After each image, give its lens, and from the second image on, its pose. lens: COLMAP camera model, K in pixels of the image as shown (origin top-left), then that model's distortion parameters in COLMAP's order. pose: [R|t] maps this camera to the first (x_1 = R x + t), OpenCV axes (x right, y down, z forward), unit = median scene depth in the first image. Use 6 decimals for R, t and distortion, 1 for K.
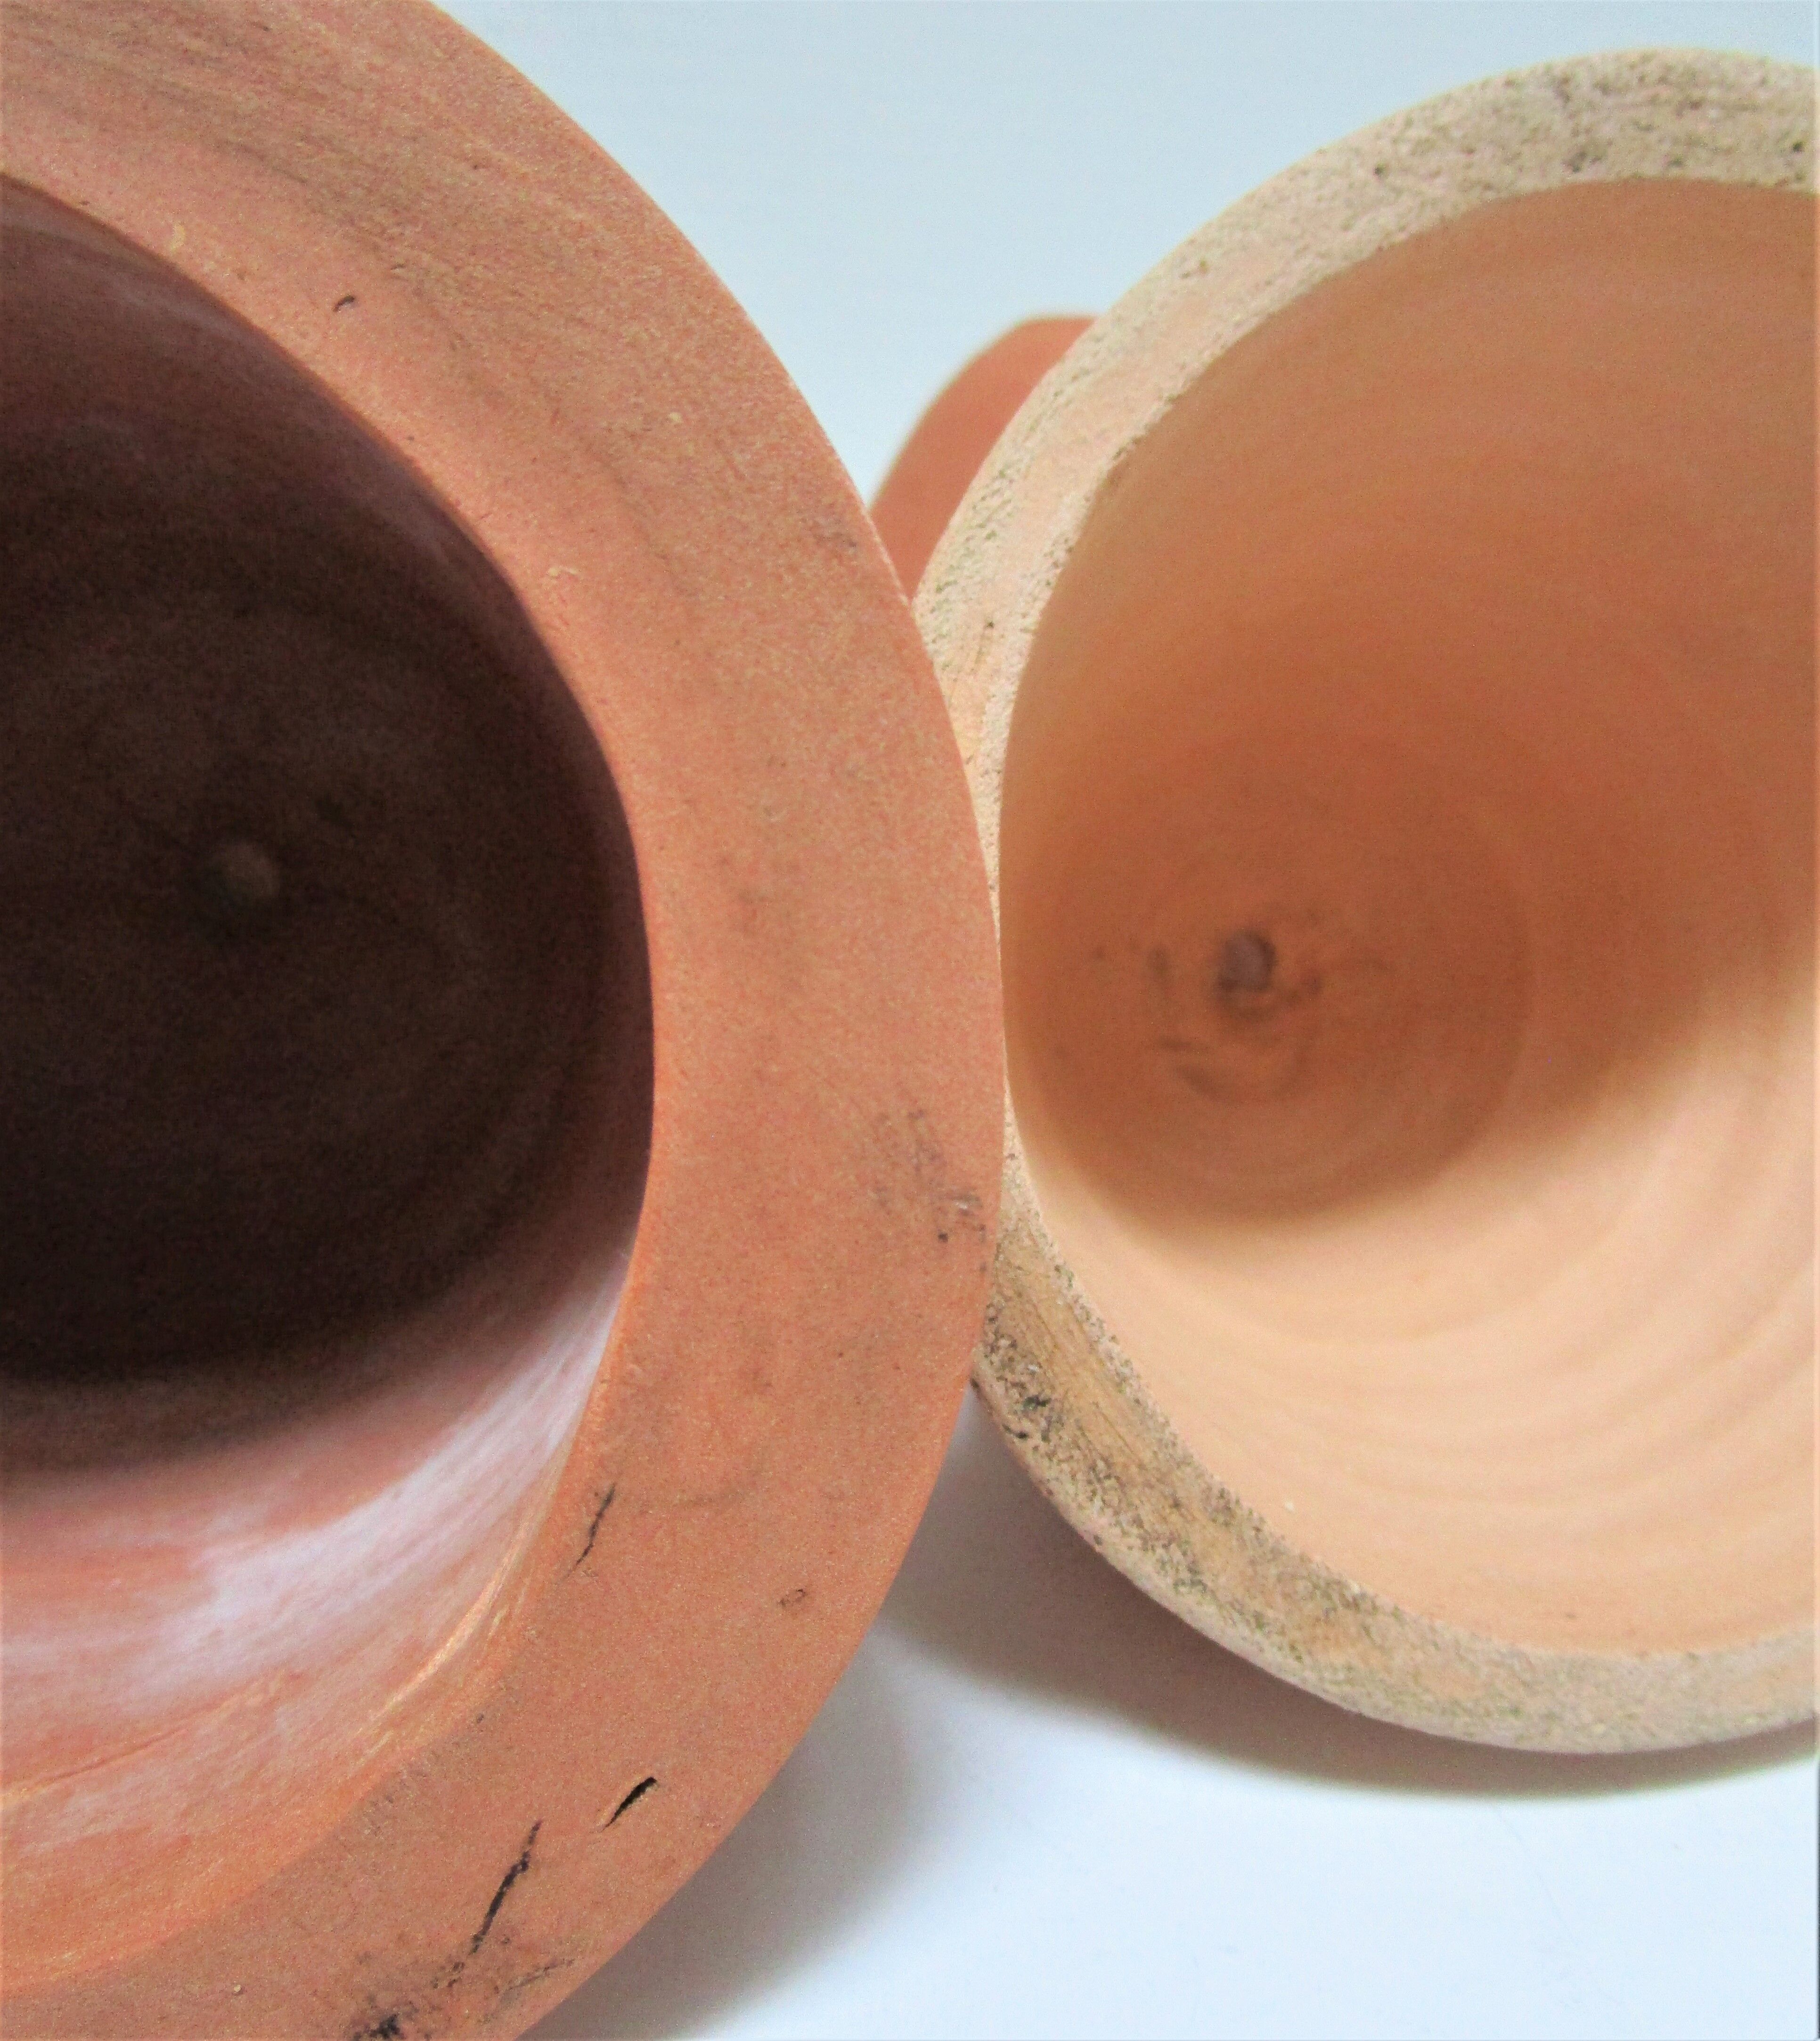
lens RADIAL K [[1591.8, 0, 905.0], [0, 1591.8, 1085.8], [0, 0, 1]] dist [-0.008944, -0.000621]
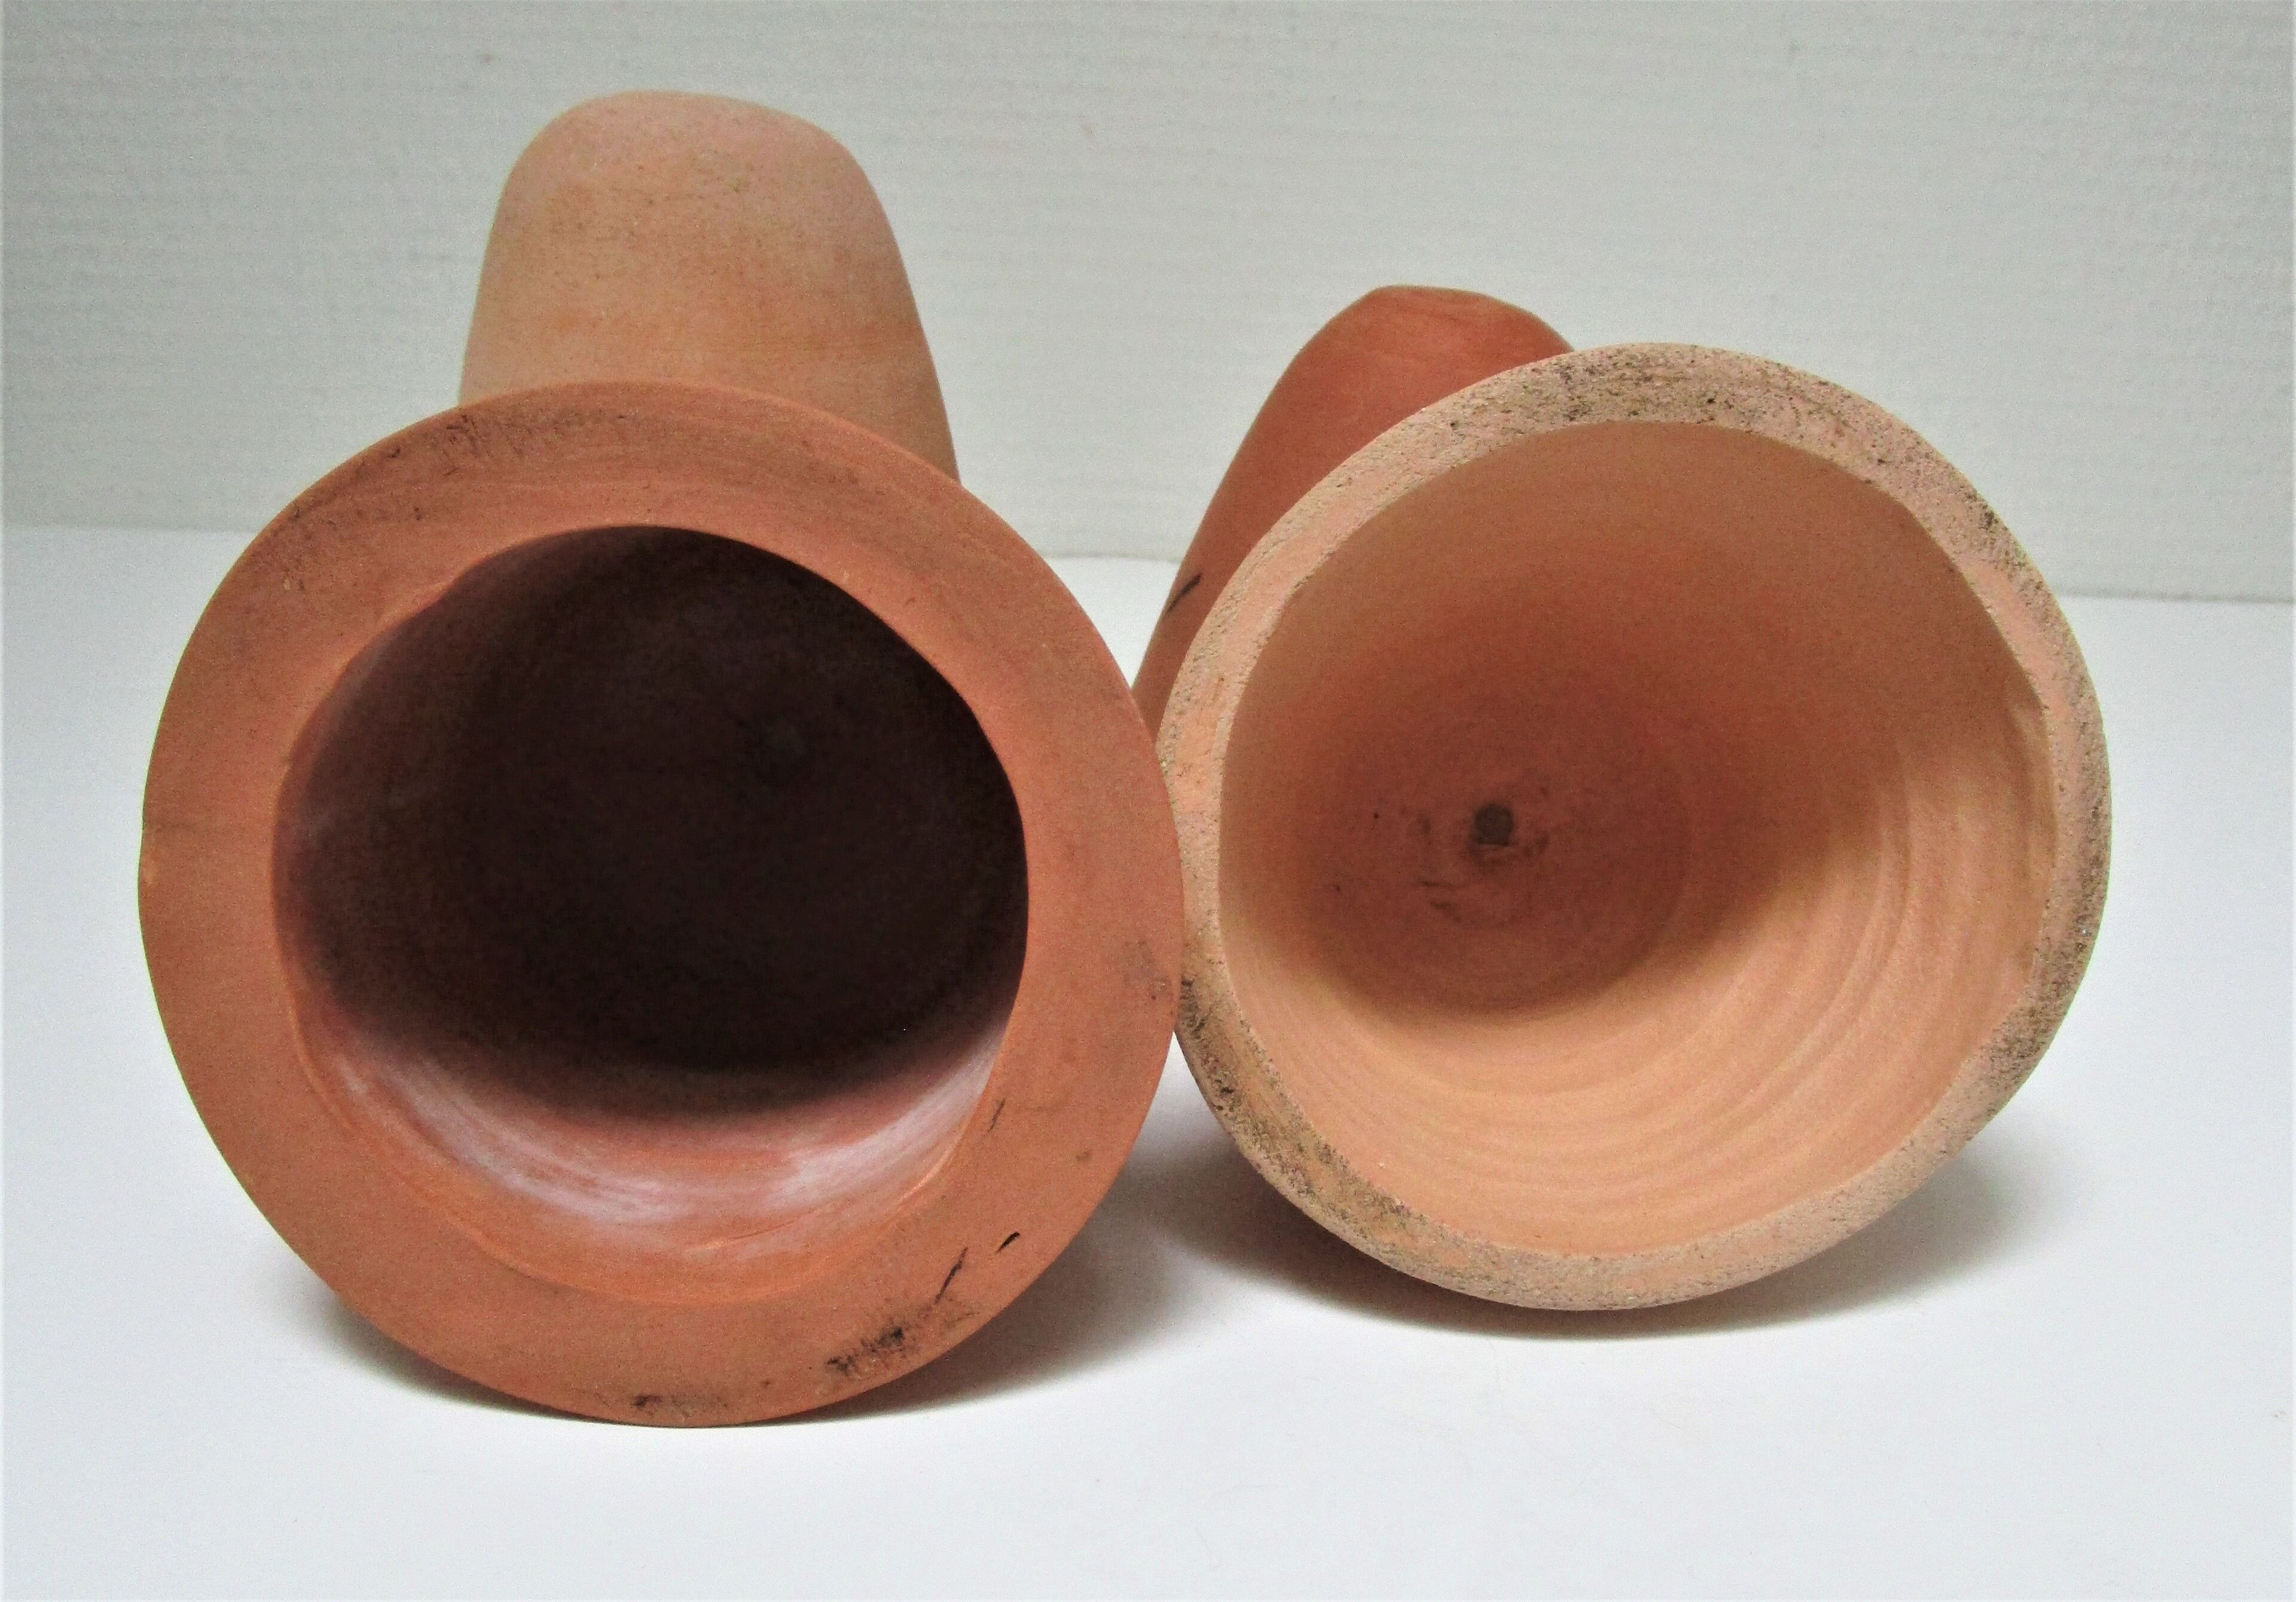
lens RADIAL K [[2075.2, 0, 1249.6], [0, 2075.2, 1057.6], [0, 0, 1]] dist [0.050503, -0.000886]
pose [[0.994522, 0.056707, -0.087805, 0.316882], [-0.047372, 0.993347, 0.104969, -0.101910], [0.093173, -0.100234, 0.990592, -1.429062]]
